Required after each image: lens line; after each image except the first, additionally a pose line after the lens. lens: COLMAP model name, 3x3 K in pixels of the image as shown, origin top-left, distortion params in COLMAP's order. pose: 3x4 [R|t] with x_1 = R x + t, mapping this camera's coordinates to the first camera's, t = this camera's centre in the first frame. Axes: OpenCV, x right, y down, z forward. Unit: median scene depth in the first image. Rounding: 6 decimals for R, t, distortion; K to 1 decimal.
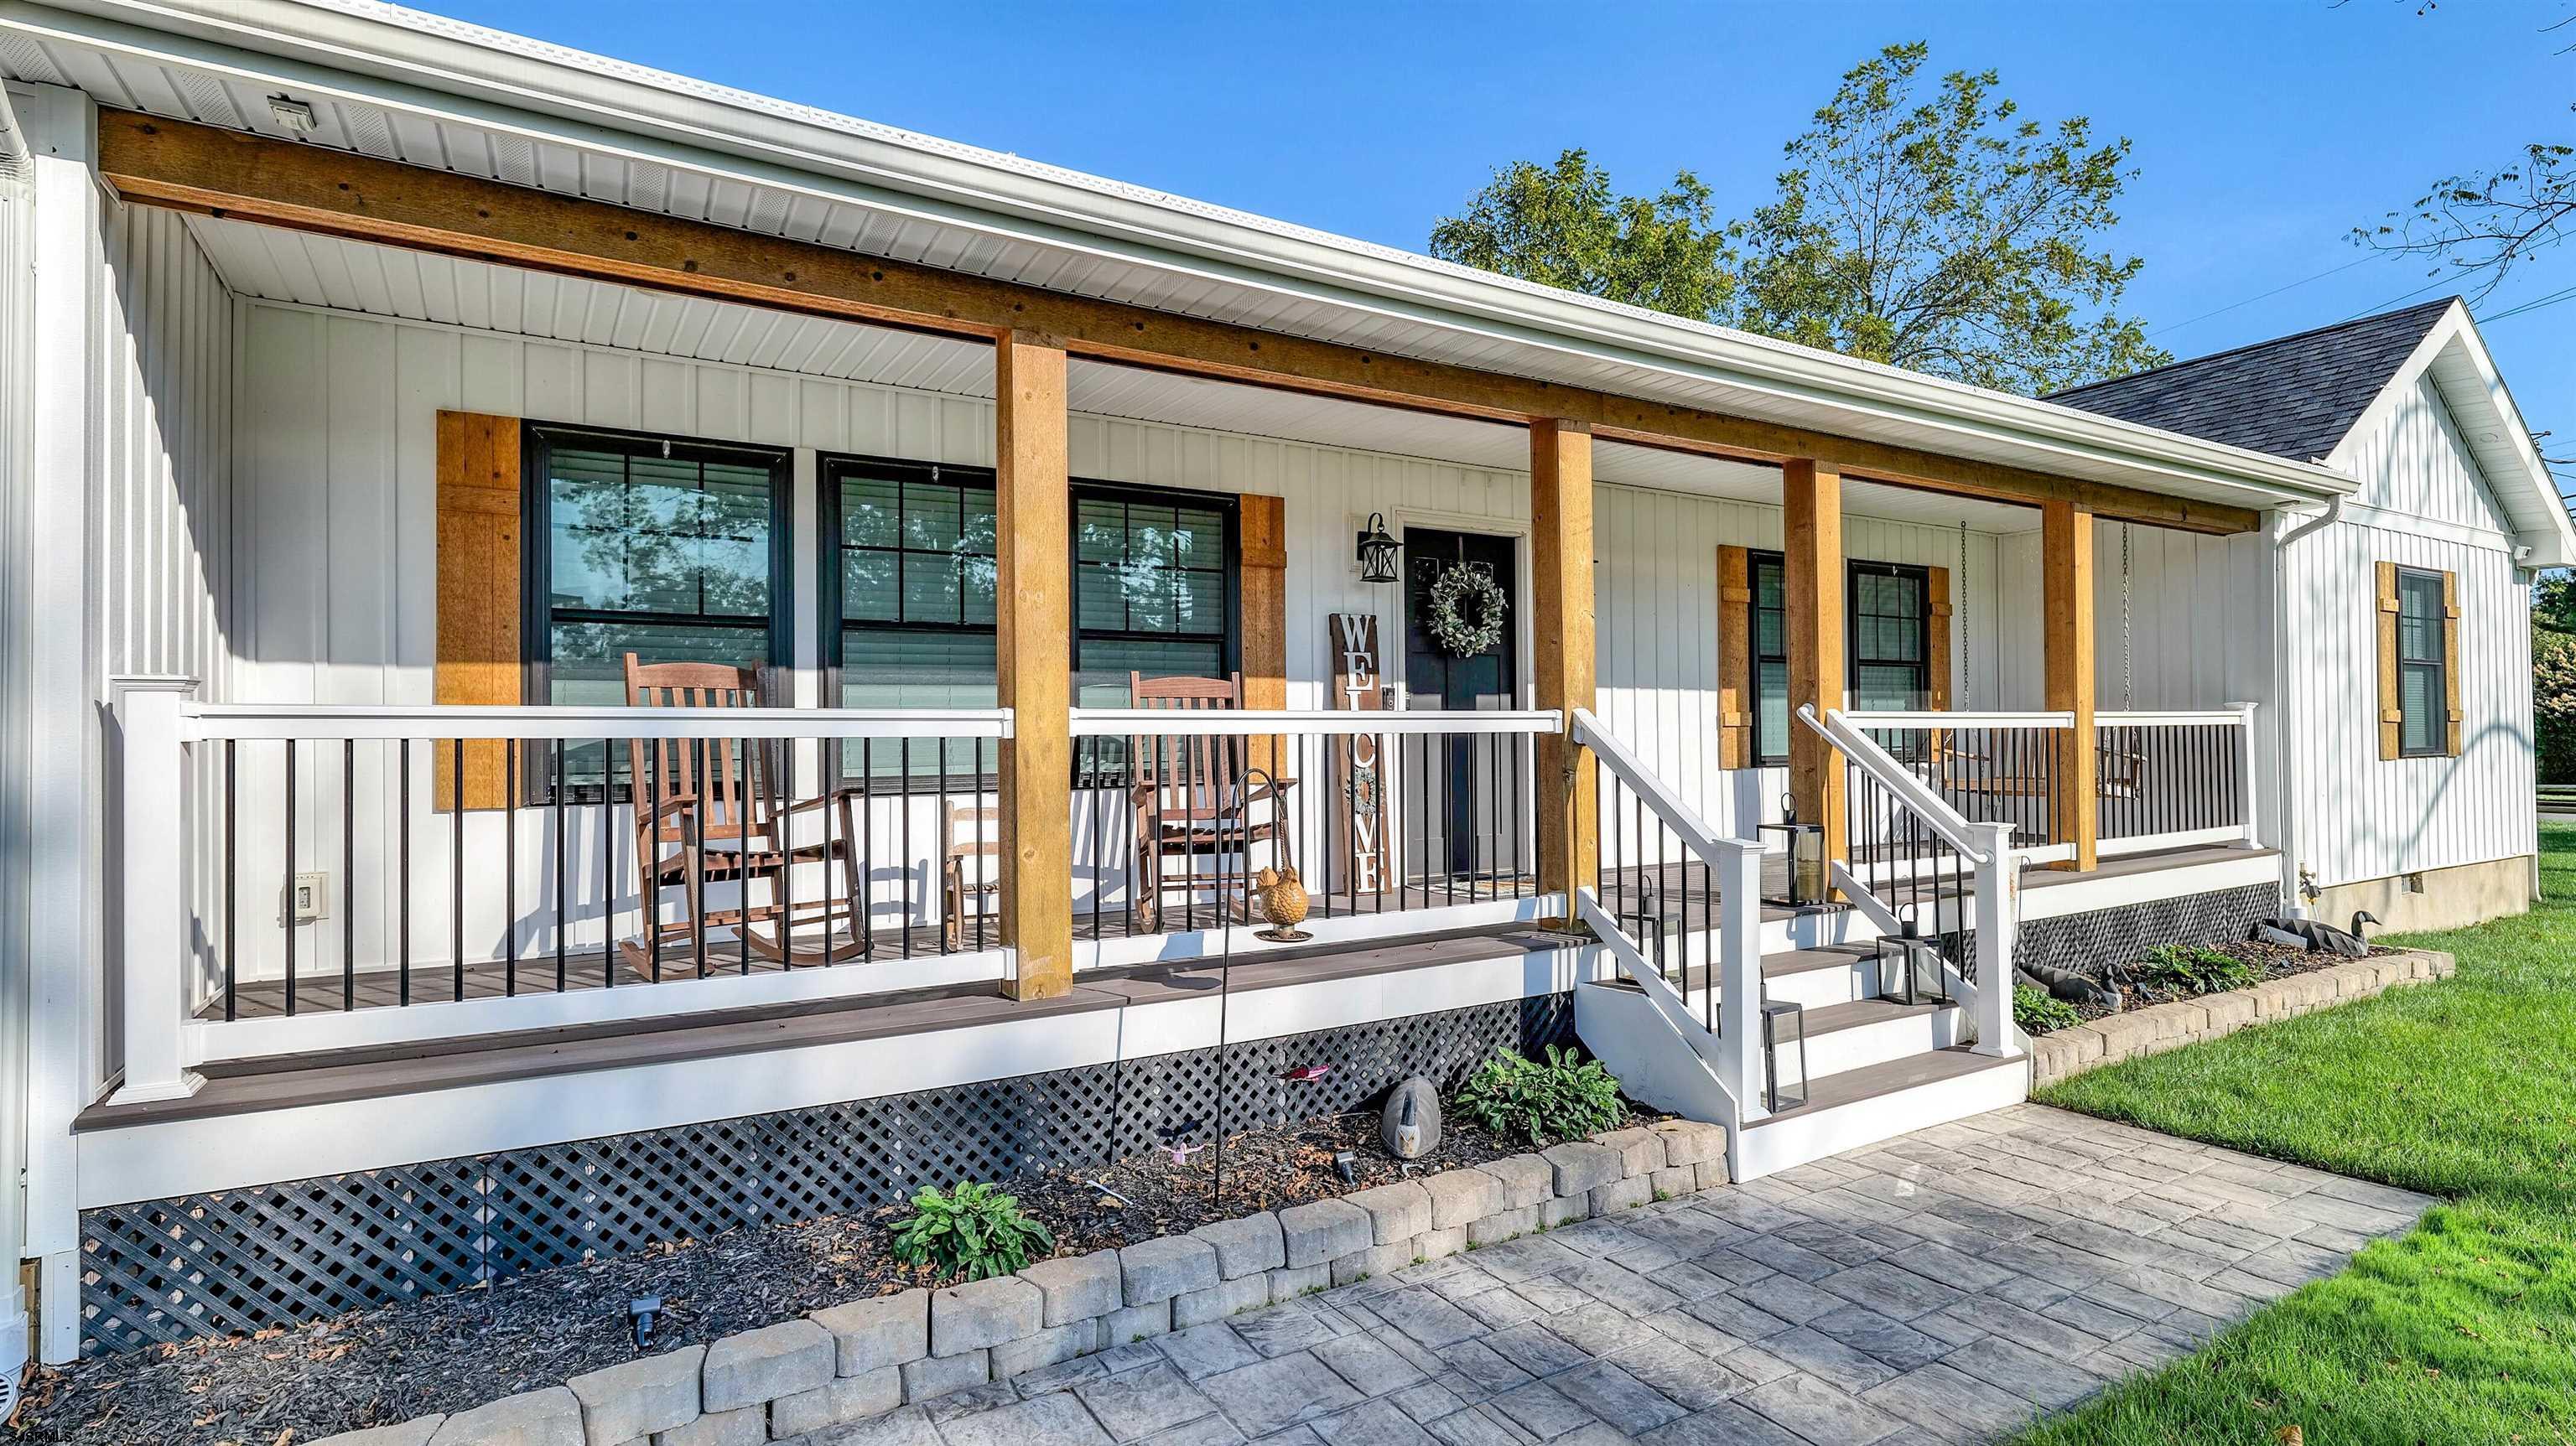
lens RADIAL K [[1249.0, 0, 1288.0], [0, 1249.0, 723.0], [0, 0, 1]] dist [0.018120, -0.000017]
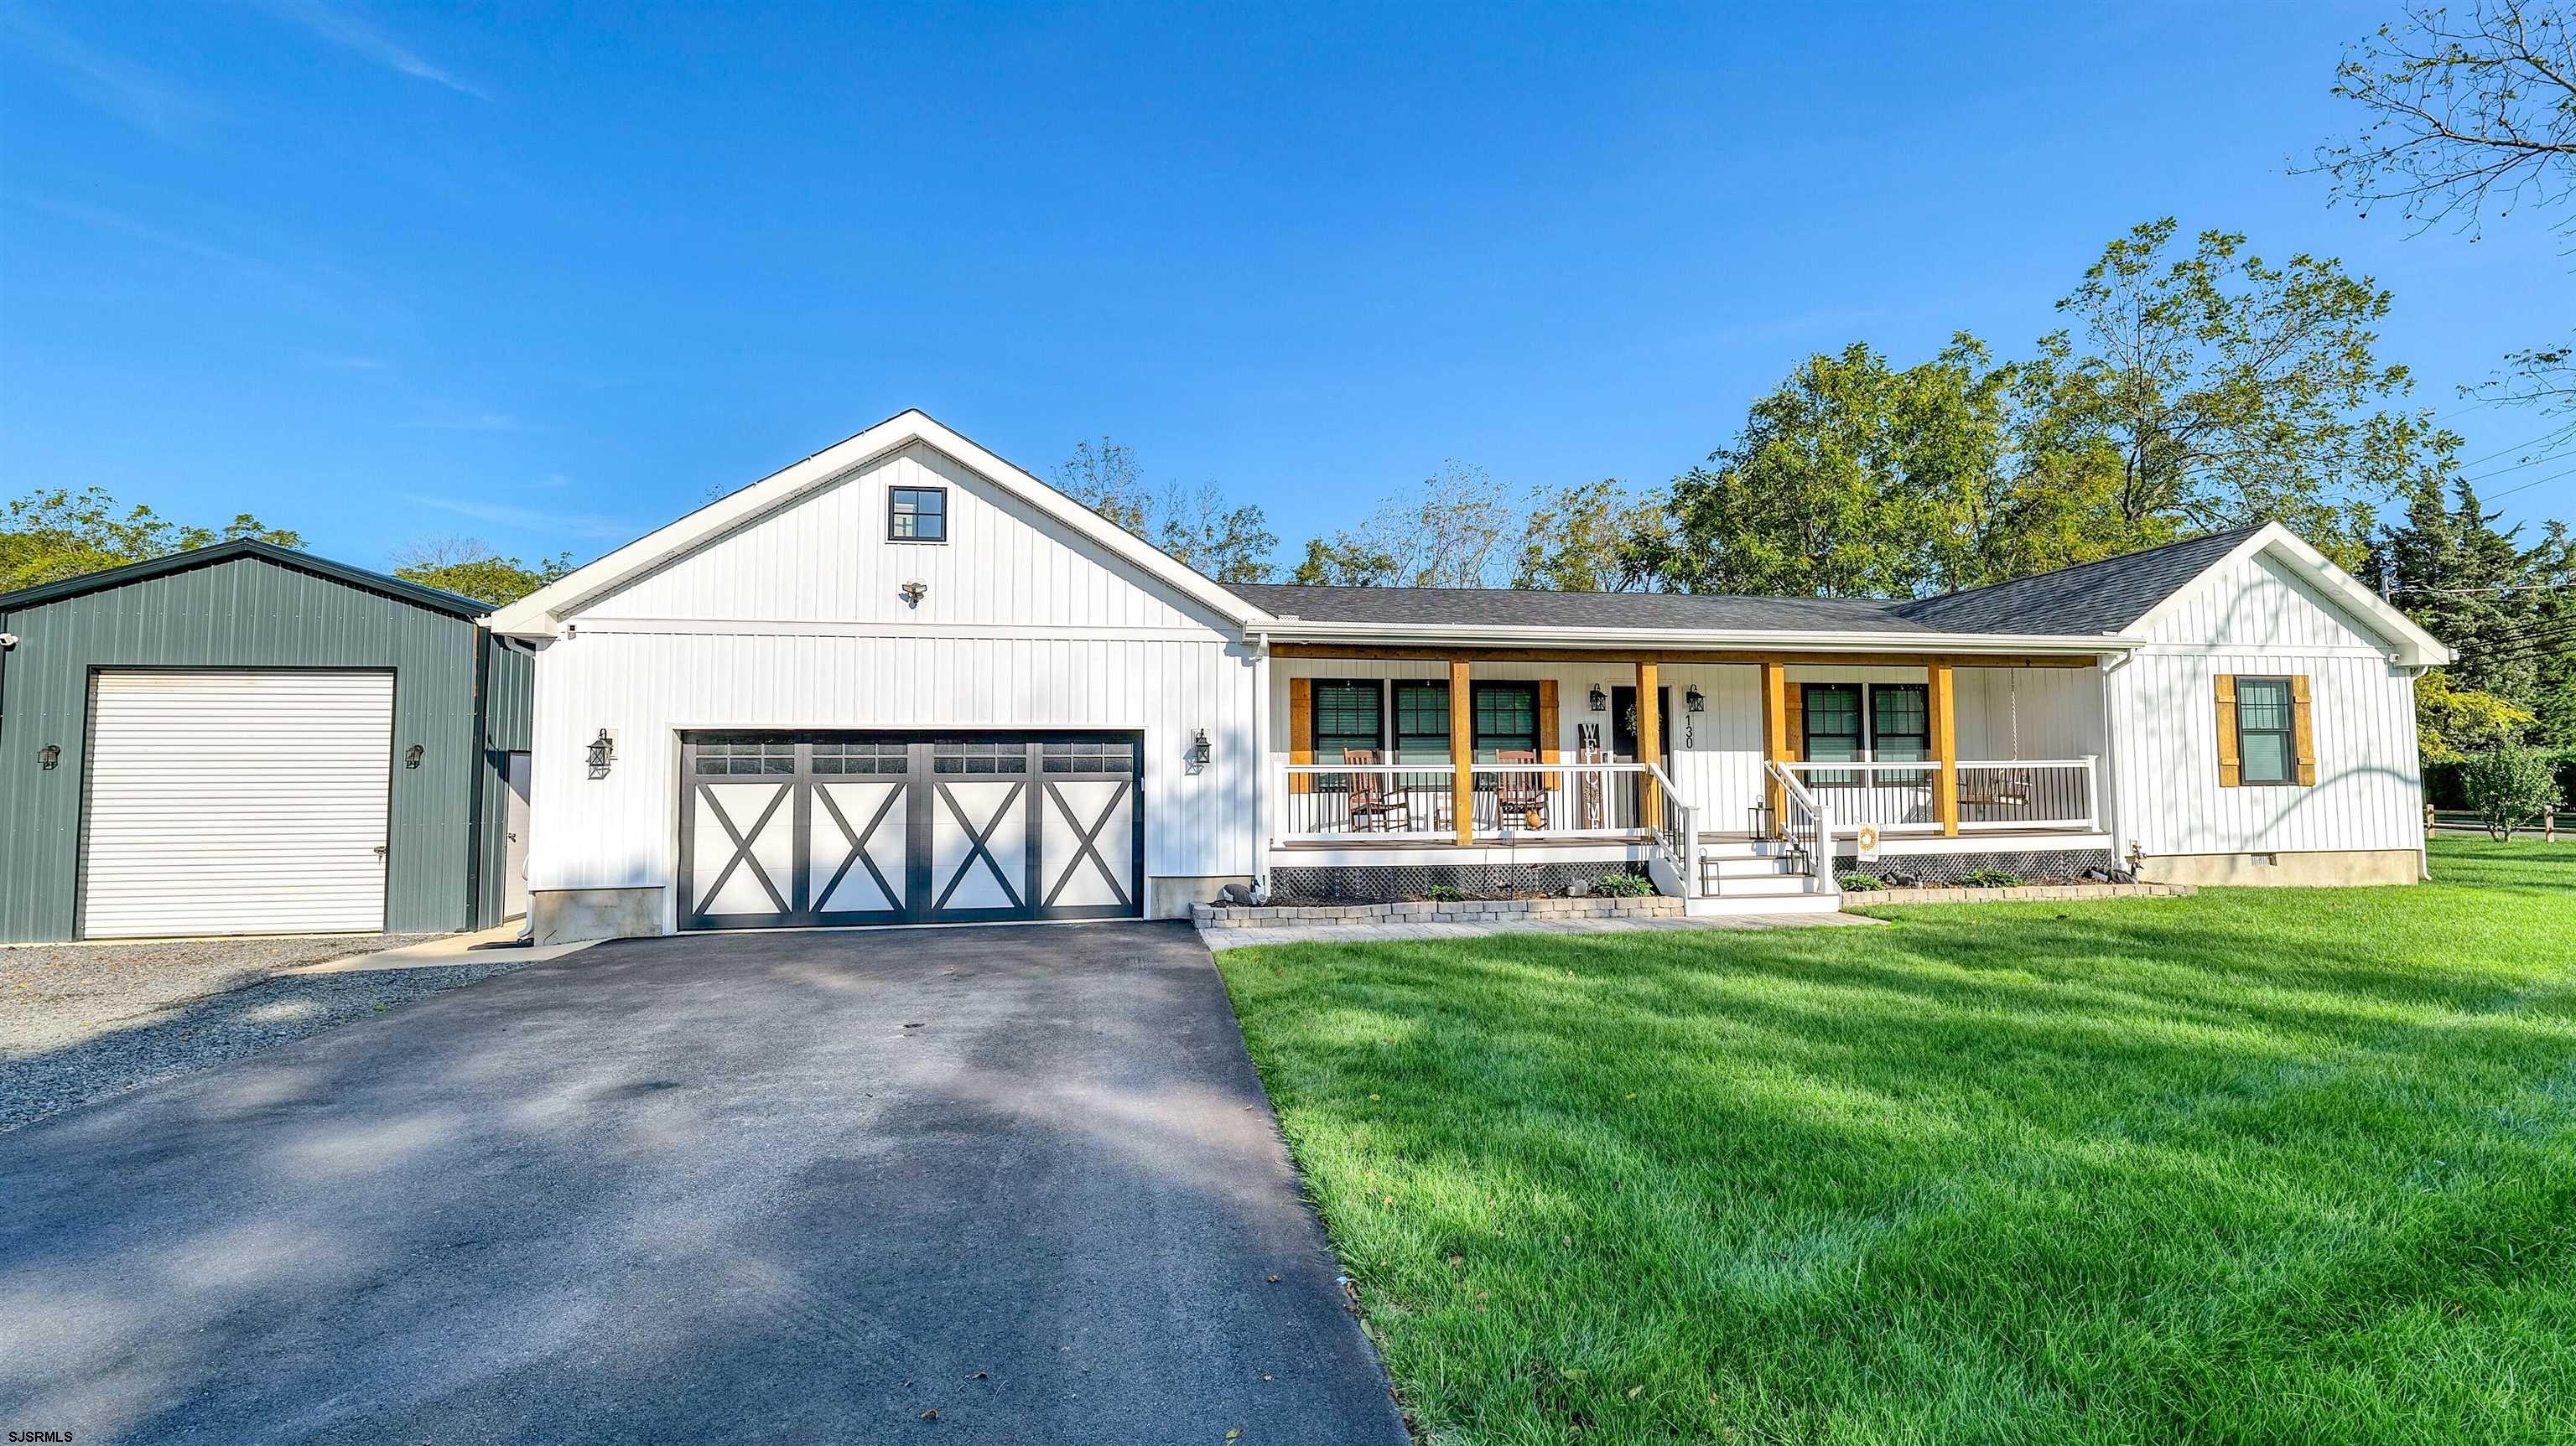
lens RADIAL K [[1045.5, 0, 1275.2], [0, 1045.5, 718.0], [0, 0, 1]] dist [-0.014075, 0.001034]
pose [[0.926155, -0.018741, -0.376677, 0.283874], [0.002100, 0.999005, -0.044543, -0.007799], [0.377137, 0.040462, 0.925273, -1.286130]]
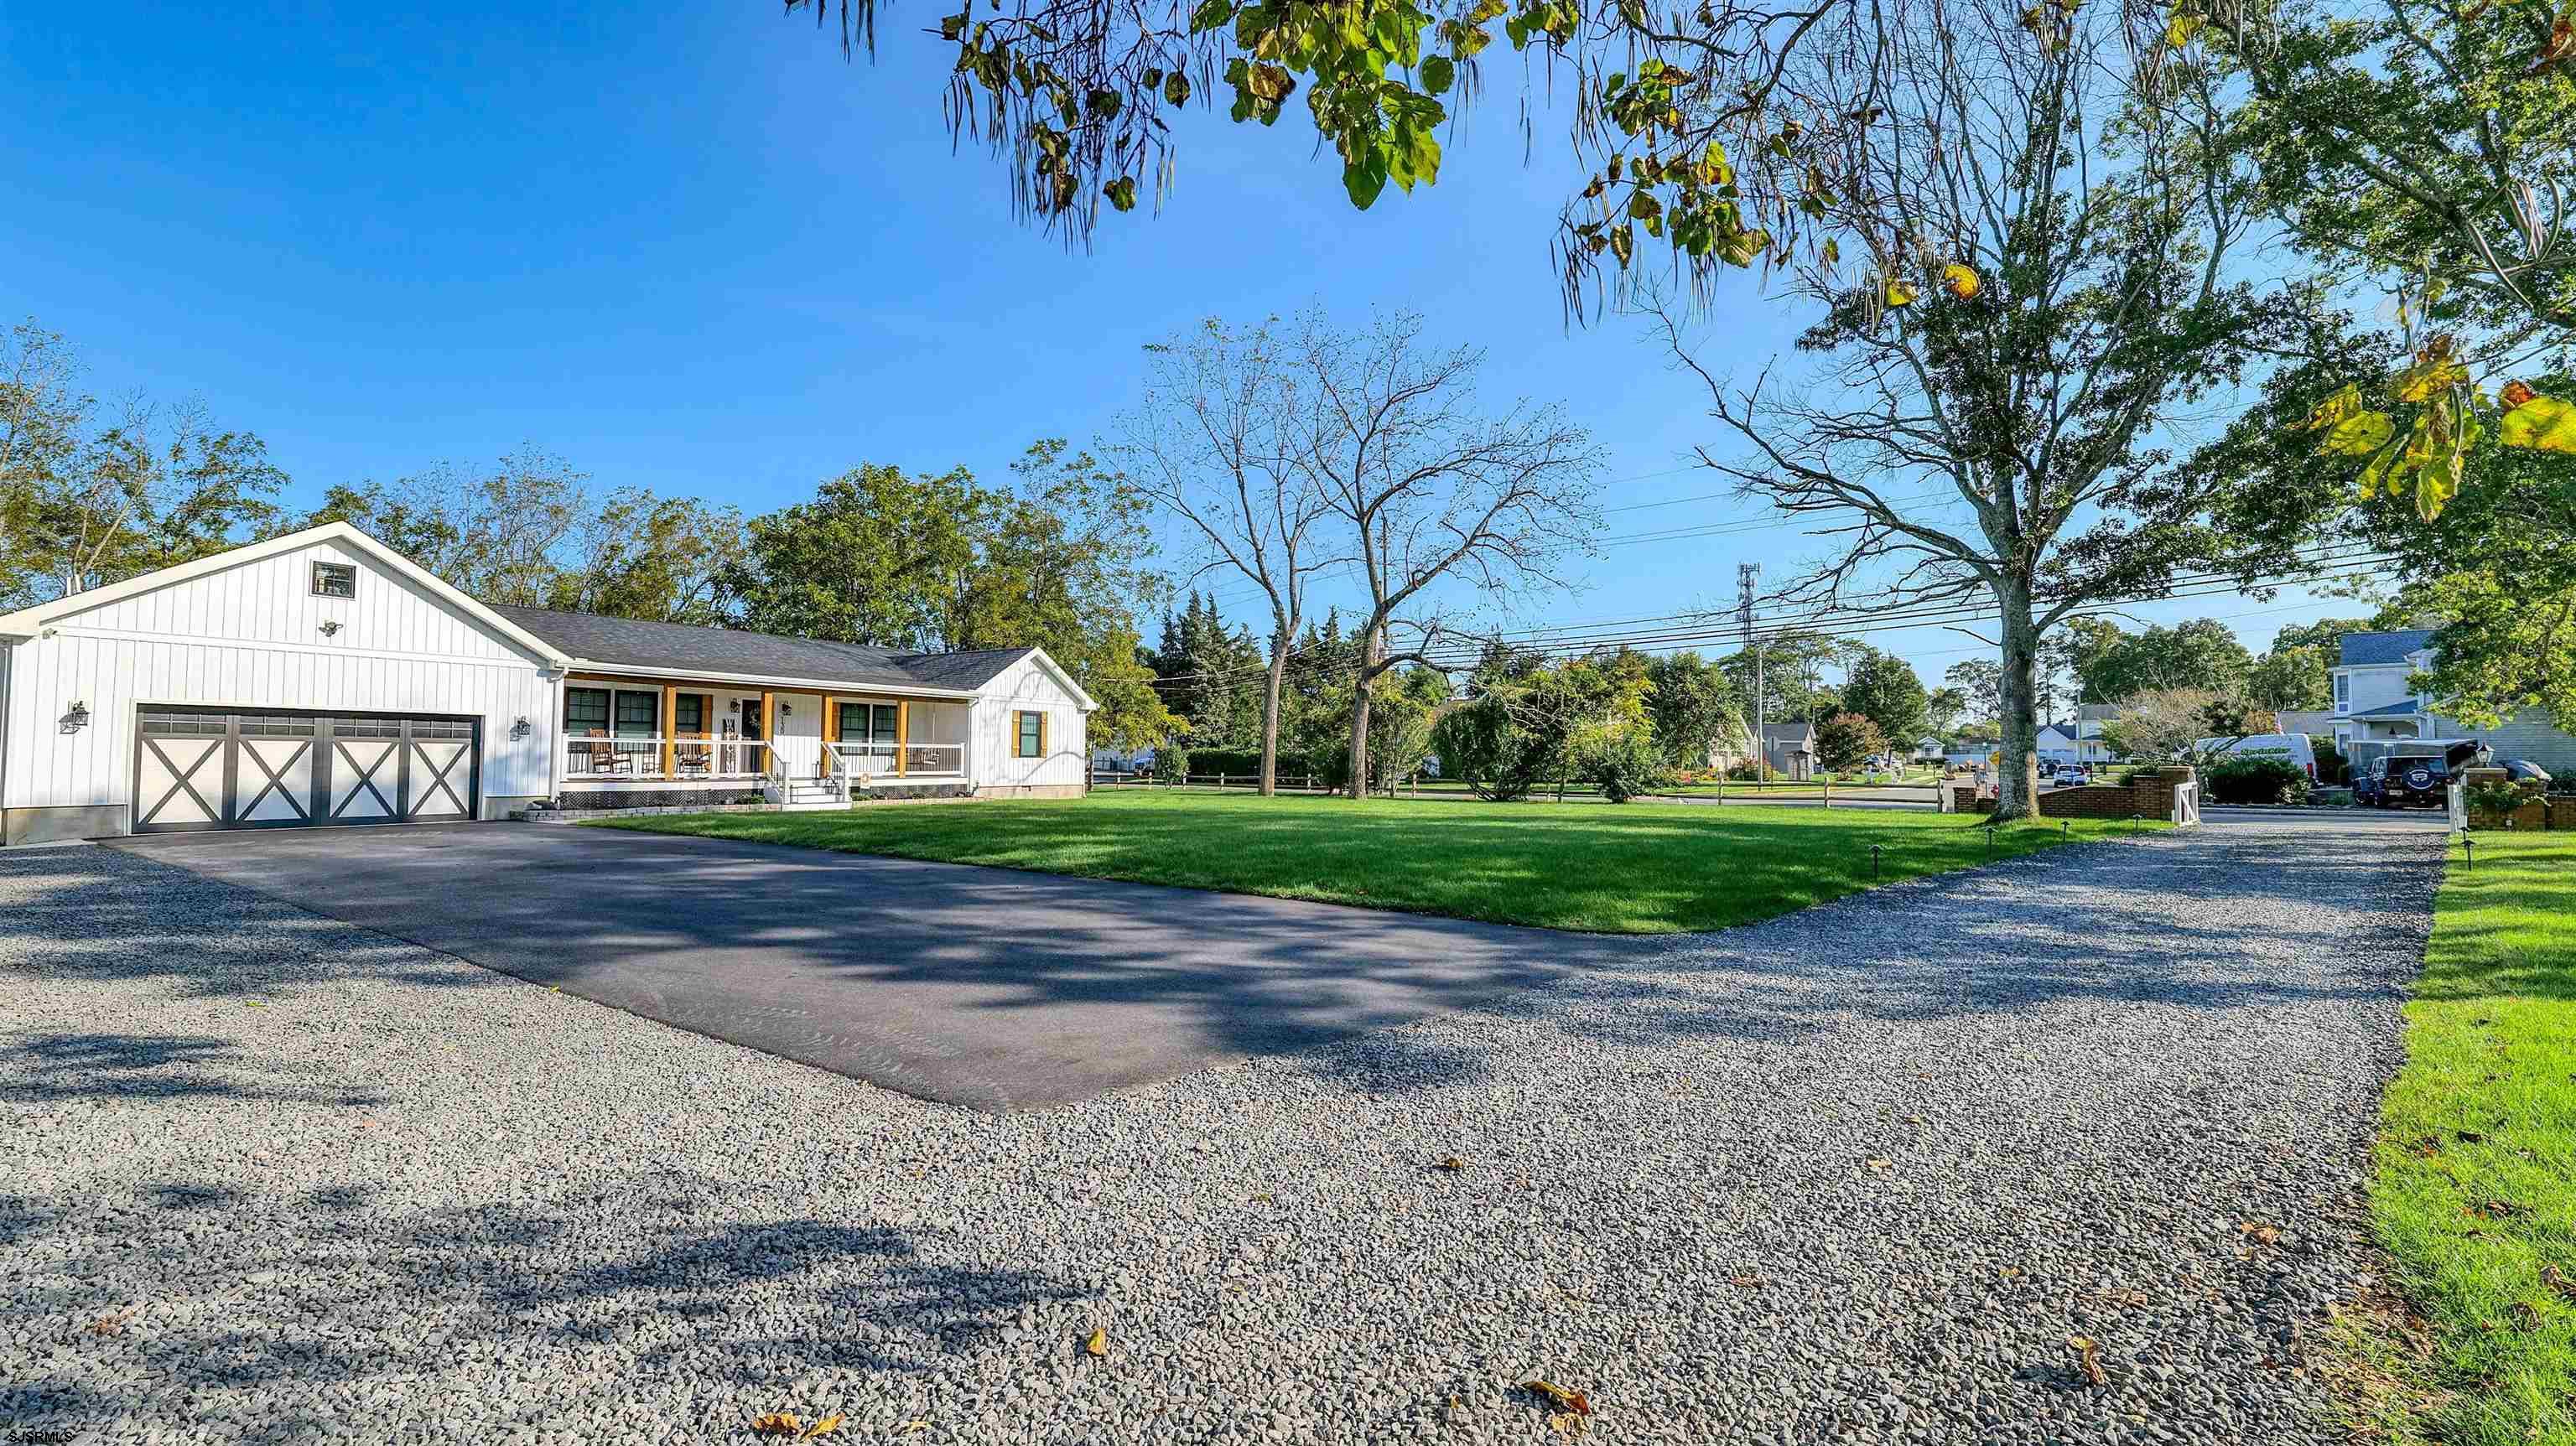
lens RADIAL K [[1045.5, 0, 1275.2], [0, 1045.5, 718.0], [0, 0, 1]] dist [-0.014075, 0.001034]
pose [[0.888804, 0.034489, 0.456988, 0.095984], [-0.021016, 0.999183, -0.034535, -0.000229], [-0.457805, 0.021090, 0.888802, -3.720289]]
